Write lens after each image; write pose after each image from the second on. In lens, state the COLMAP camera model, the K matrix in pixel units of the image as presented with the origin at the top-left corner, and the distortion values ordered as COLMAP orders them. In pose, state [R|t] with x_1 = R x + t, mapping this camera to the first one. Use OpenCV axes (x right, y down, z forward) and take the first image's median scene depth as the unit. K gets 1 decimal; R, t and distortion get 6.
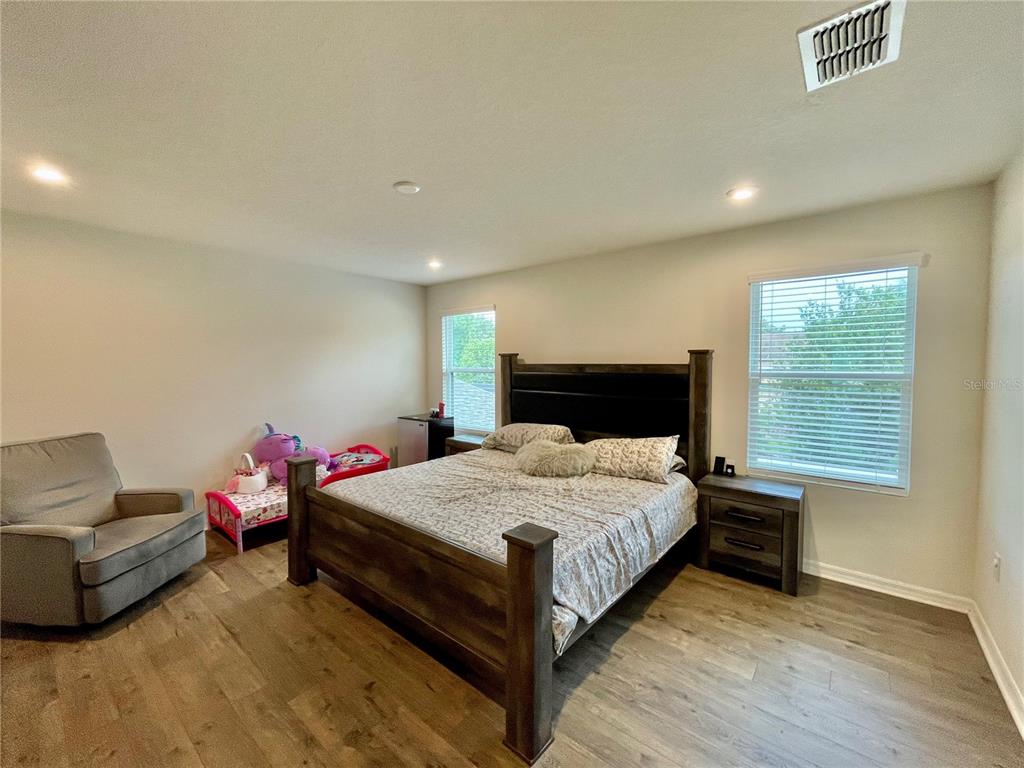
lens RADIAL K [[416.2, 0, 512.0], [0, 416.2, 384.0], [0, 0, 1]] dist [-0.000074, 0.000040]
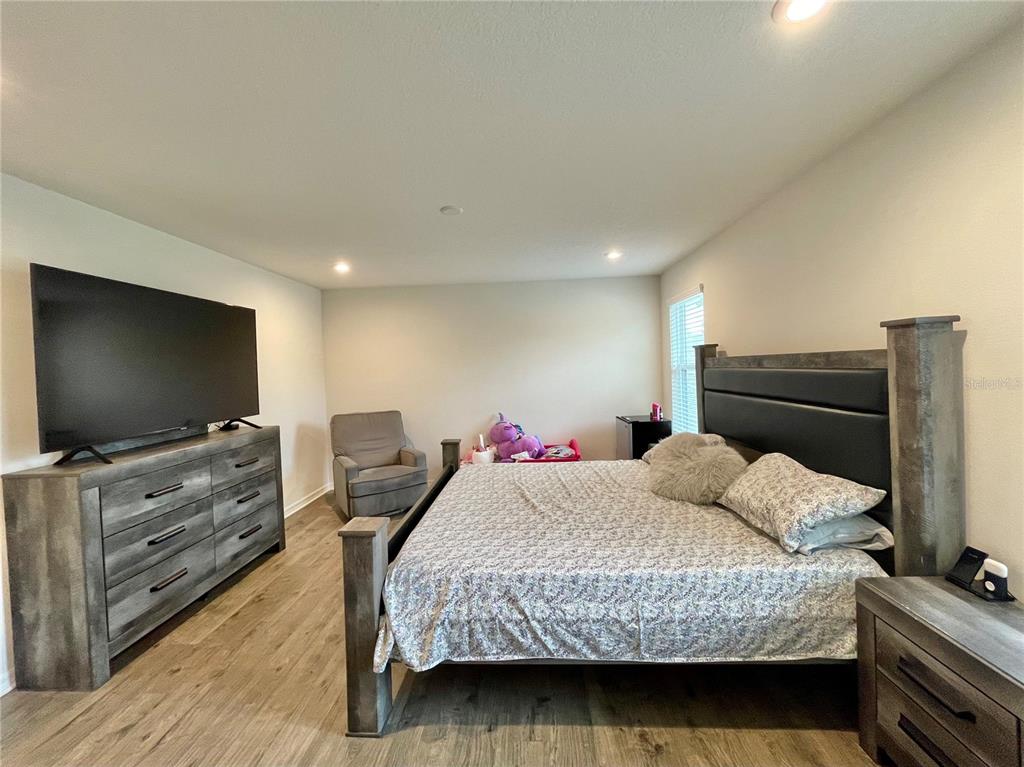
lens RADIAL K [[422.7, 0, 511.1], [0, 422.7, 377.7], [0, 0, 1]] dist [-0.001965, 0.000249]
pose [[0.602609, -0.000901, -0.798036, 0.565251], [-0.004166, 0.999982, -0.004275, -0.008763], [0.798026, 0.005901, 0.602594, 0.318883]]
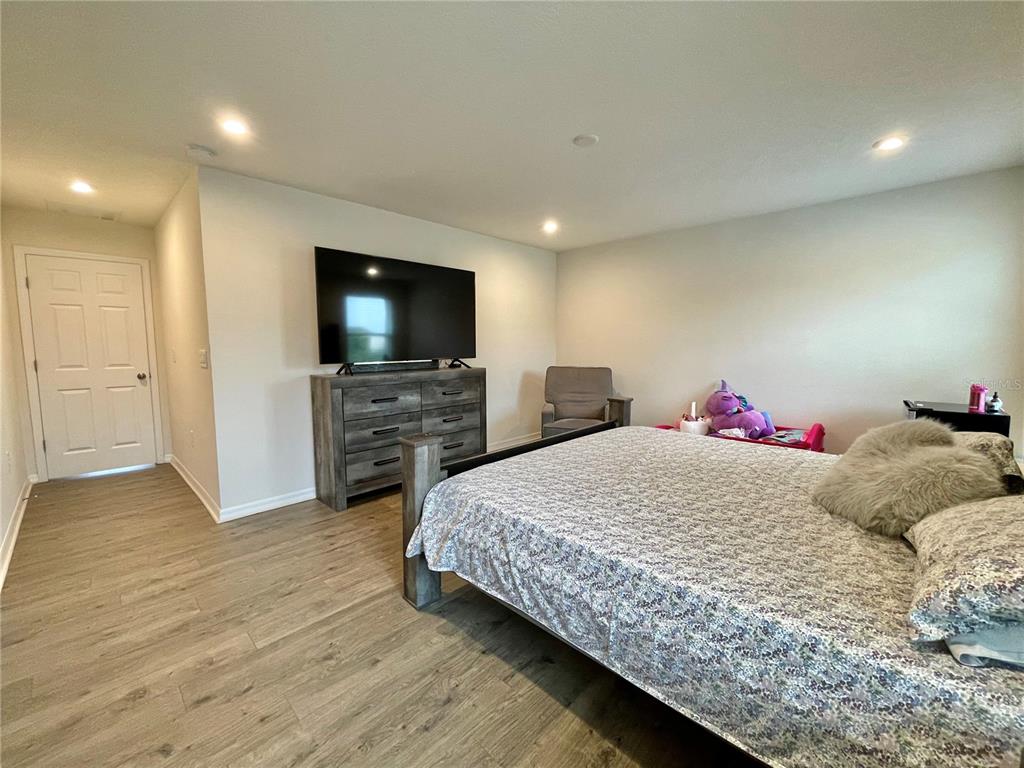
lens RADIAL K [[416.2, 0, 512.0], [0, 416.2, 384.0], [0, 0, 1]] dist [-0.000074, 0.000040]
pose [[-0.074317, 0.099400, -0.992268, 0.627882], [-0.045836, 0.993628, 0.102969, 0.024731], [0.996181, 0.053134, -0.069288, 0.673719]]
